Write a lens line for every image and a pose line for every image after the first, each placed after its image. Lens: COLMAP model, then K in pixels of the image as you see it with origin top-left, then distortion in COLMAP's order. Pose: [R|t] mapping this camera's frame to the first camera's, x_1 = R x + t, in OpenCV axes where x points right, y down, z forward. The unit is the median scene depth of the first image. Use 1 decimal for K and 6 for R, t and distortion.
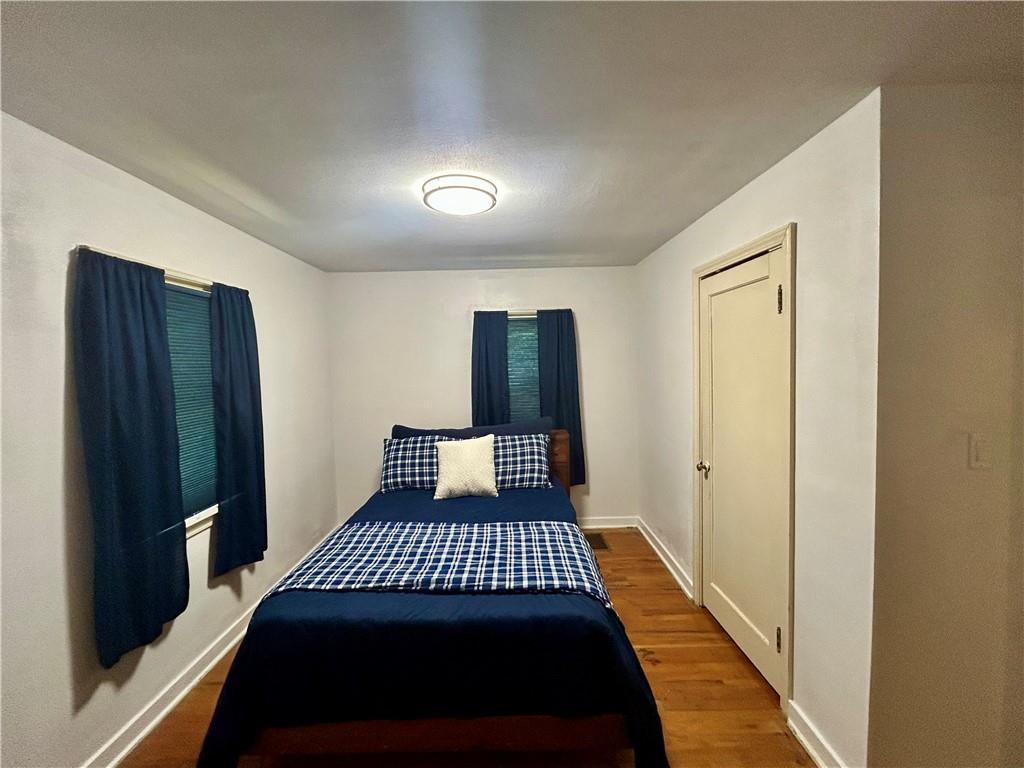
lens RADIAL K [[422.4, 0, 526.7], [0, 422.4, 388.6], [0, 0, 1]] dist [0.000510, -0.000035]
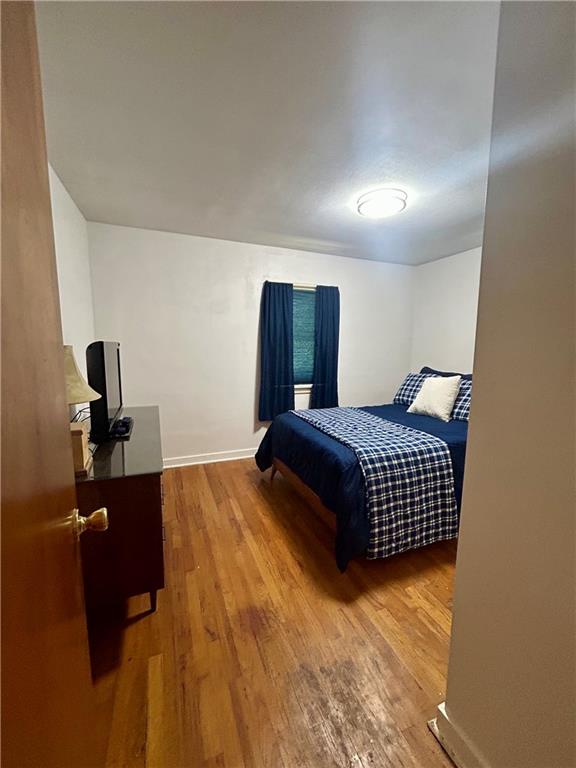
lens RADIAL K [[312.3, 0, 288.0], [0, 312.3, 384.0], [0, 0, 1]] dist [-0.000152, -0.000287]
pose [[0.398614, 0.149450, -0.904860, 0.780049], [-0.076047, 0.988622, 0.129783, 0.063271], [0.913960, 0.017078, 0.405444, 0.190656]]
